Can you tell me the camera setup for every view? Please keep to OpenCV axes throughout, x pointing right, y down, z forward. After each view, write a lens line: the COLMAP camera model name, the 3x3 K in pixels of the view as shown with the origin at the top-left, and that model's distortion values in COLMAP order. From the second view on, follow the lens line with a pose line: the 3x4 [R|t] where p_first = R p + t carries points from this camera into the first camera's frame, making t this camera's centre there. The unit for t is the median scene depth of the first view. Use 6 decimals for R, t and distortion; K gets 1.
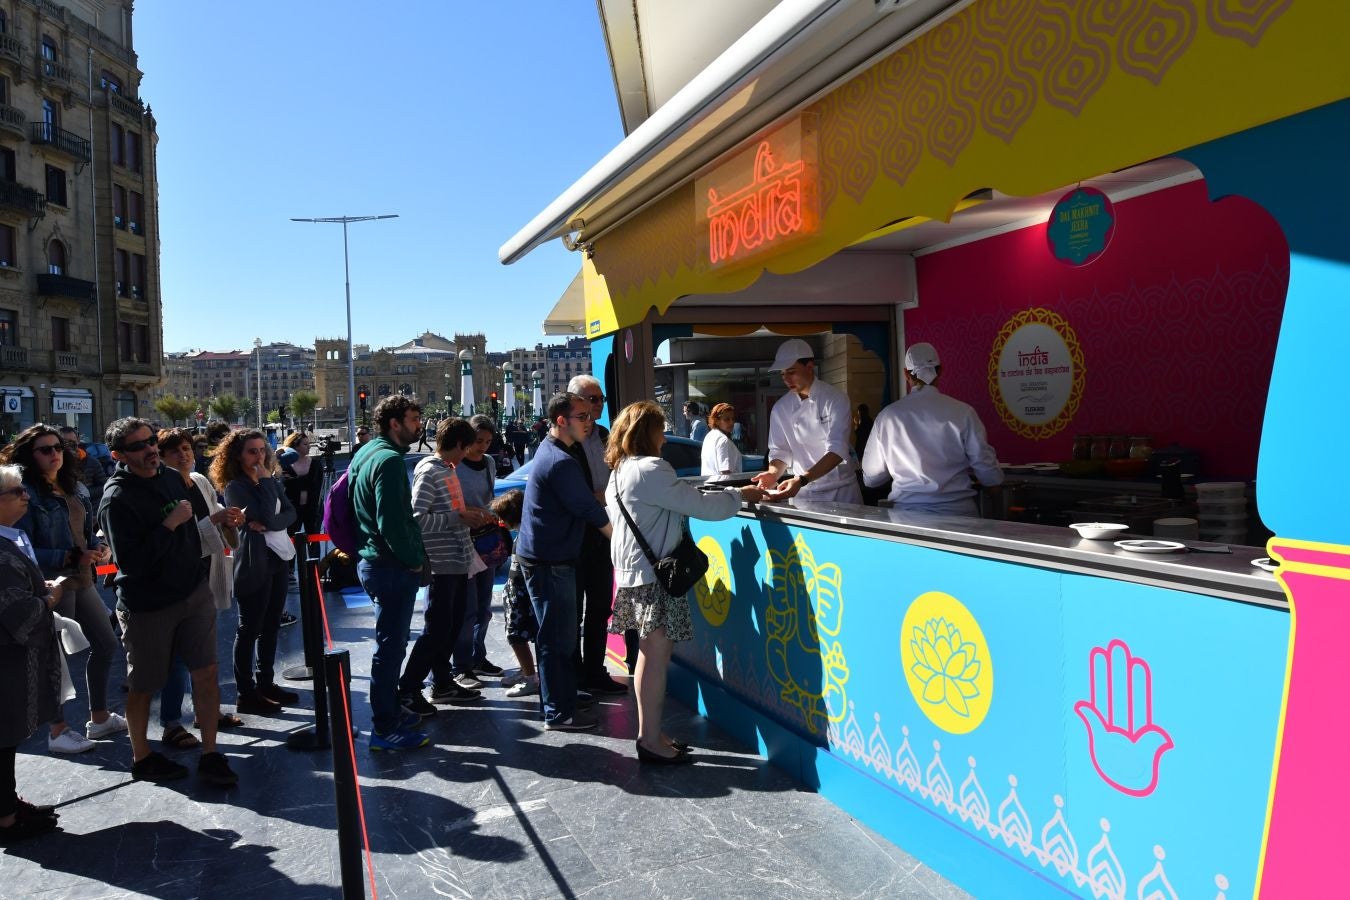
lens RADIAL K [[945.6, 0, 675.0], [0, 945.6, 450.0], [0, 0, 1]] dist [0.019082, -0.061583]
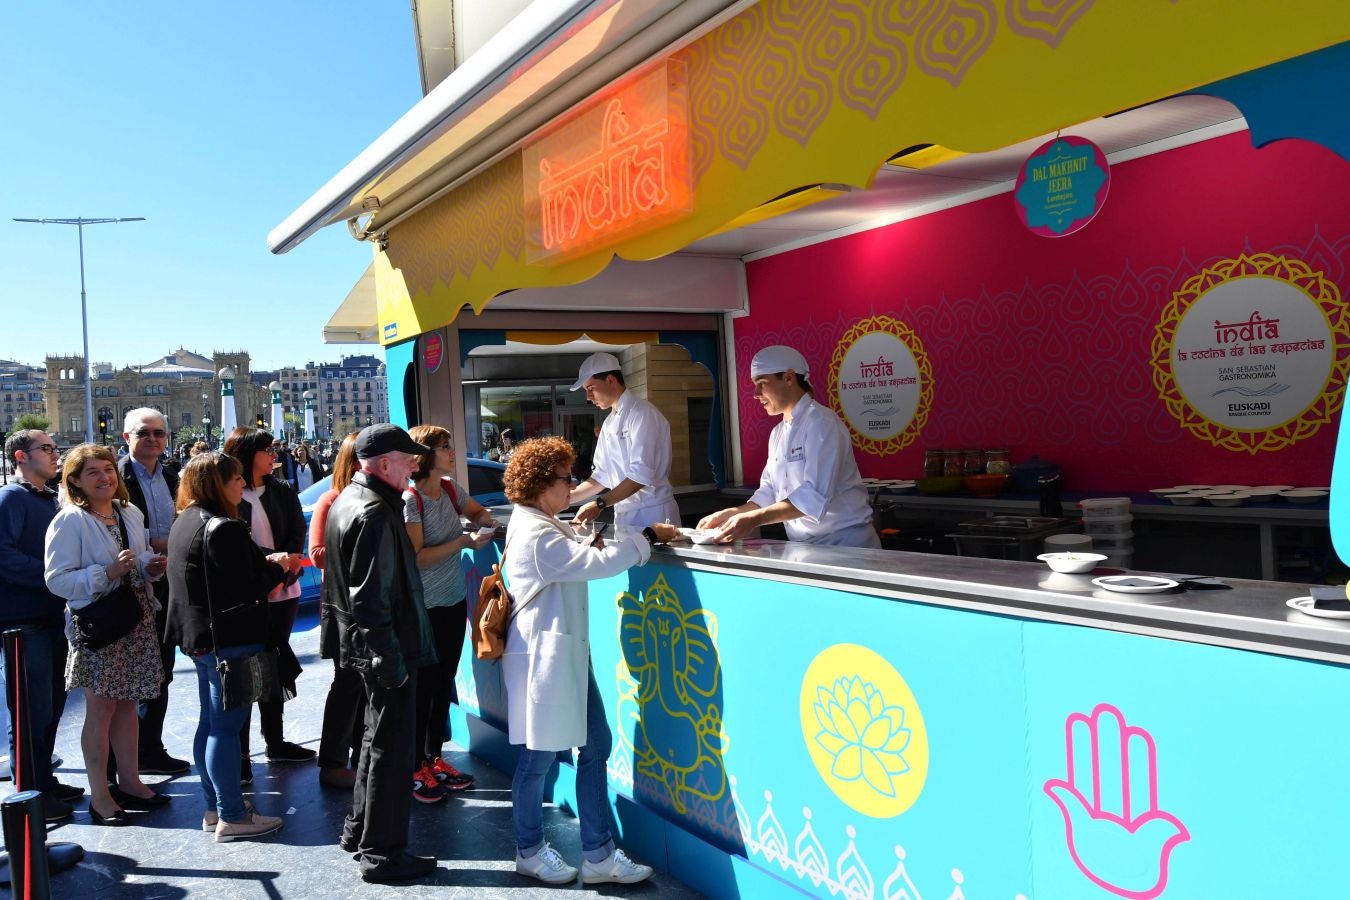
lens RADIAL K [[945.6, 0, 675.0], [0, 945.6, 450.0], [0, 0, 1]] dist [0.019082, -0.061583]
pose [[0.974854, -0.016466, 0.222234, -0.039280], [0.021103, 0.999606, -0.018505, -0.004868], [-0.221842, 0.022729, 0.974818, 0.182482]]
